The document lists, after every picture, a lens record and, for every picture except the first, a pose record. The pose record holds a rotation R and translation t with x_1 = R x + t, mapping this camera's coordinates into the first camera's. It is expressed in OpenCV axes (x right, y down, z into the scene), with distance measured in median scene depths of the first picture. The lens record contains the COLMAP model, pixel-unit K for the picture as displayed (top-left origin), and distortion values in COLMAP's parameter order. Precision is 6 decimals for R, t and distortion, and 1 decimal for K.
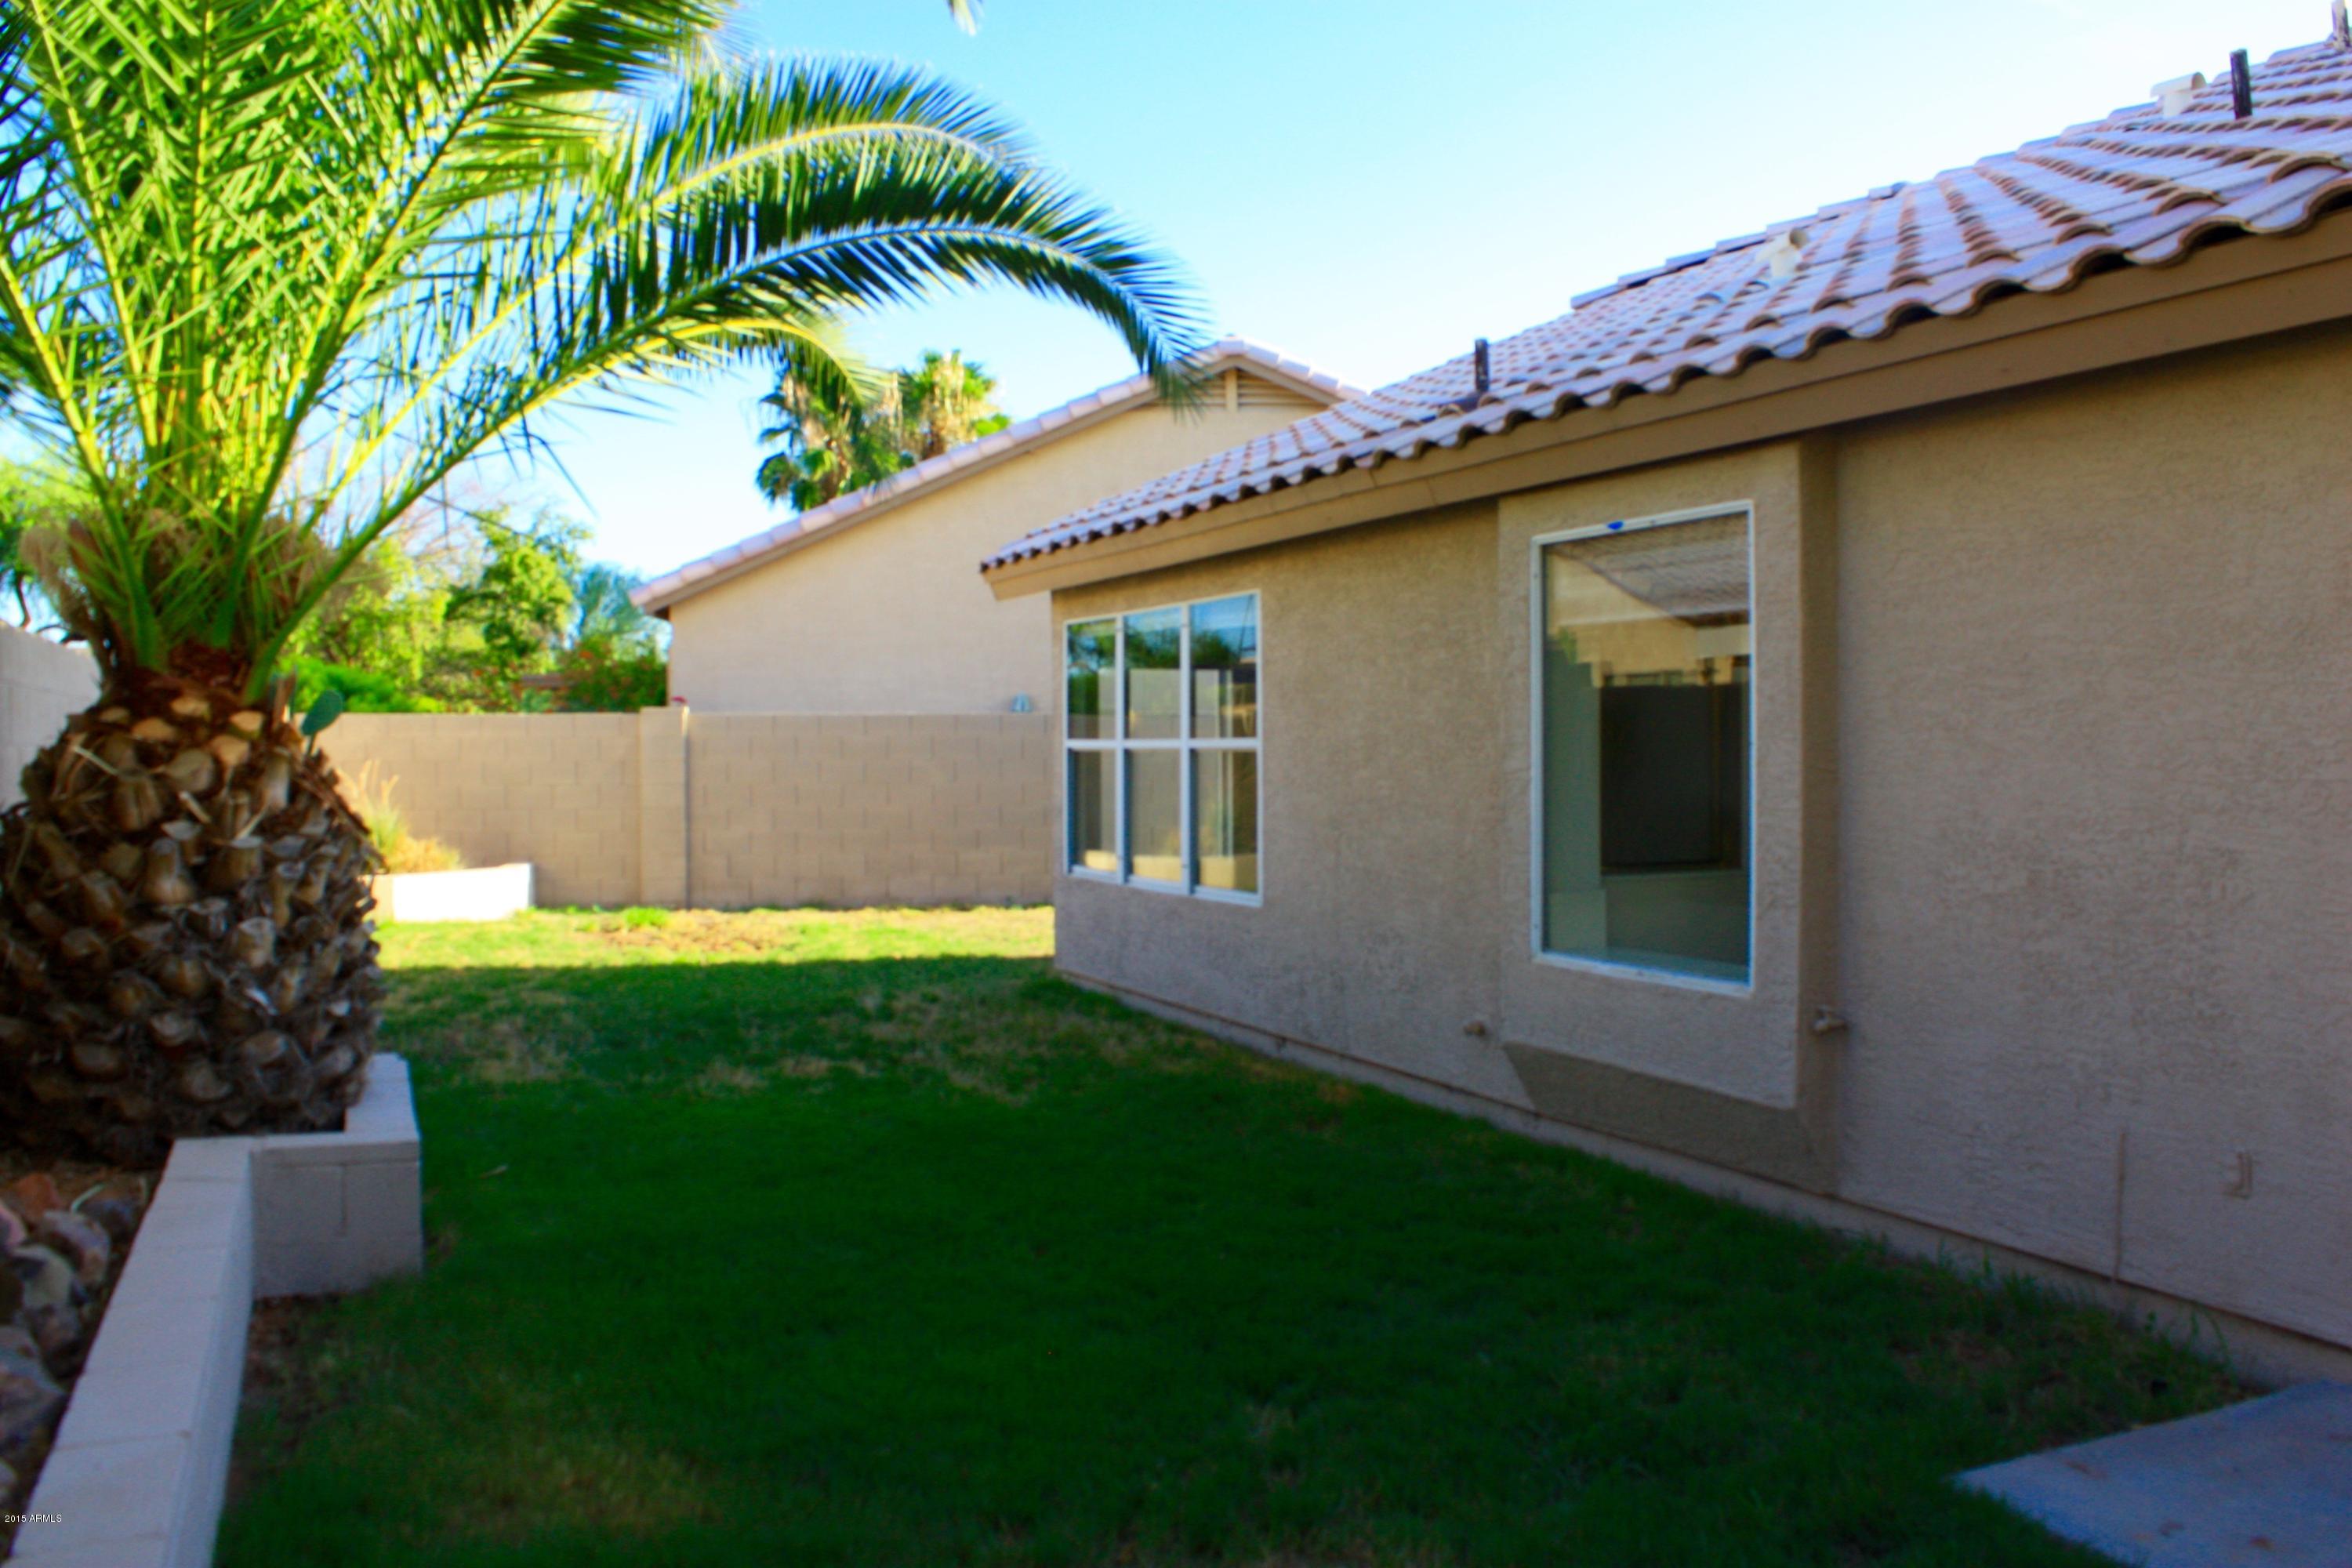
lens RADIAL K [[1991.5, 0, 1187.3], [0, 1991.5, 777.4], [0, 0, 1]] dist [-0.168087, 0.165465]
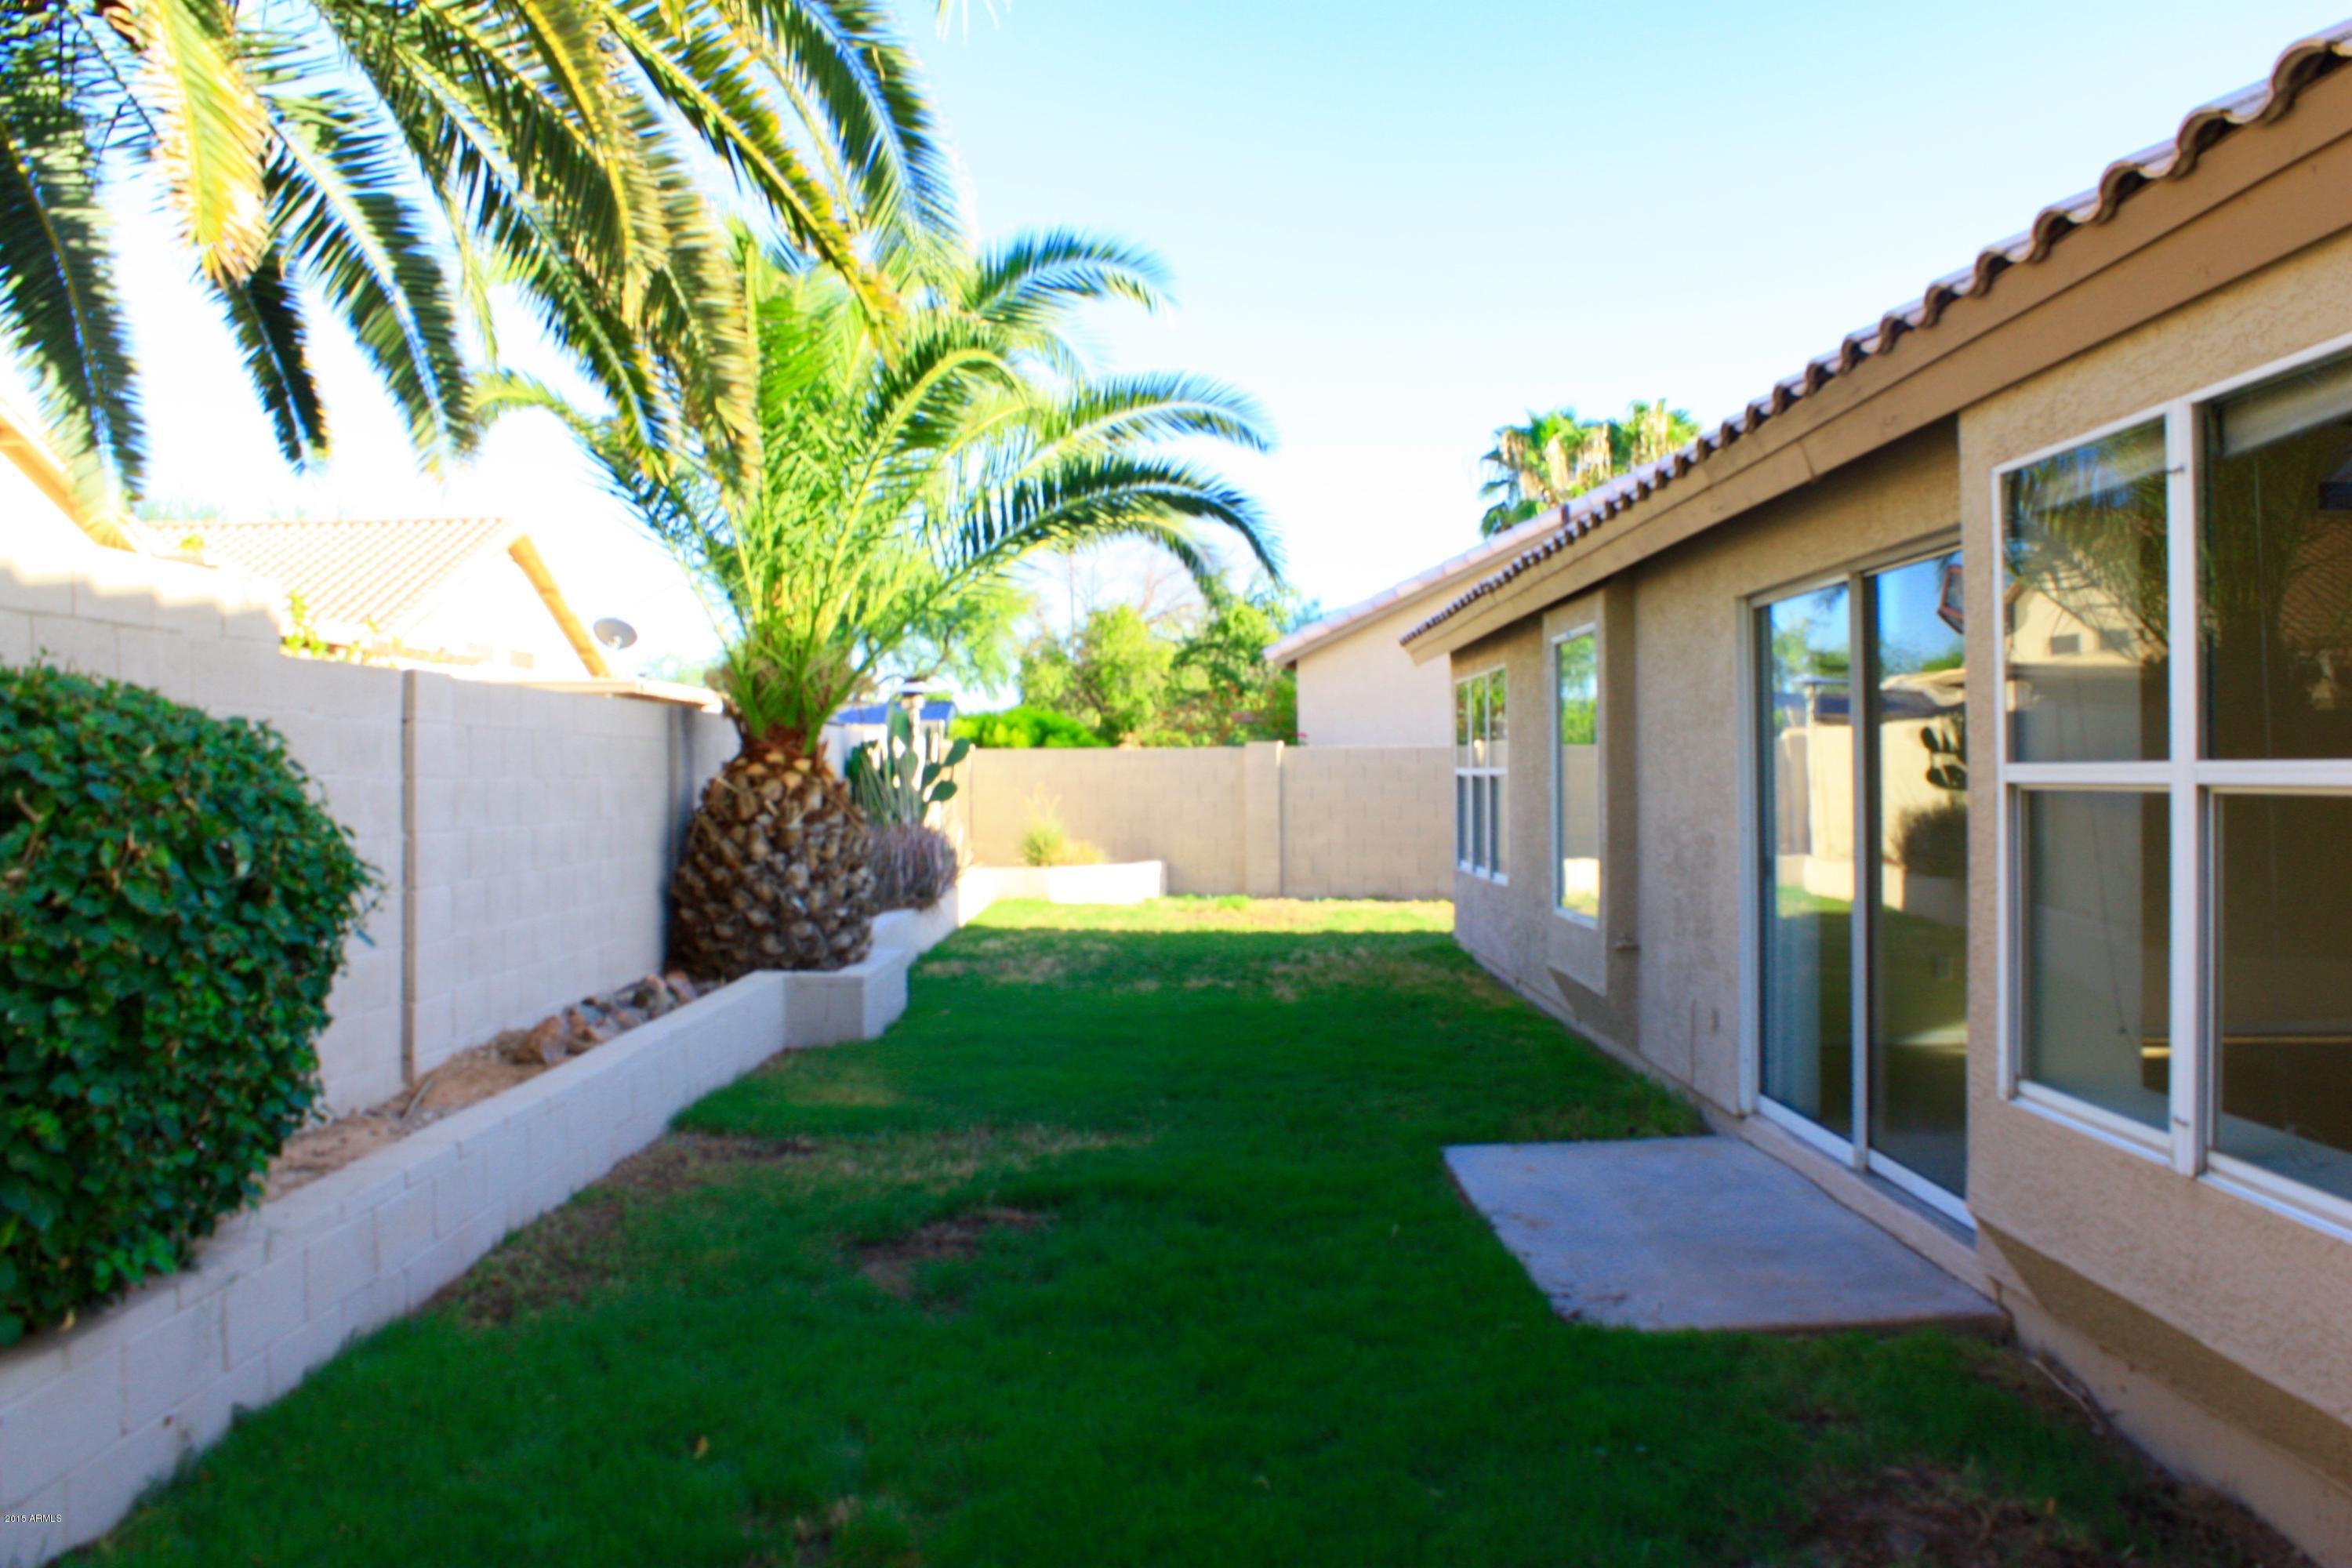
lens RADIAL K [[1991.5, 0, 1187.3], [0, 1991.5, 777.4], [0, 0, 1]] dist [-0.168087, 0.165465]
pose [[0.916486, -0.003041, -0.400056, 0.679565], [-0.001291, 0.999943, -0.010560, 0.004690], [0.400066, 0.010194, 0.916430, -0.686124]]
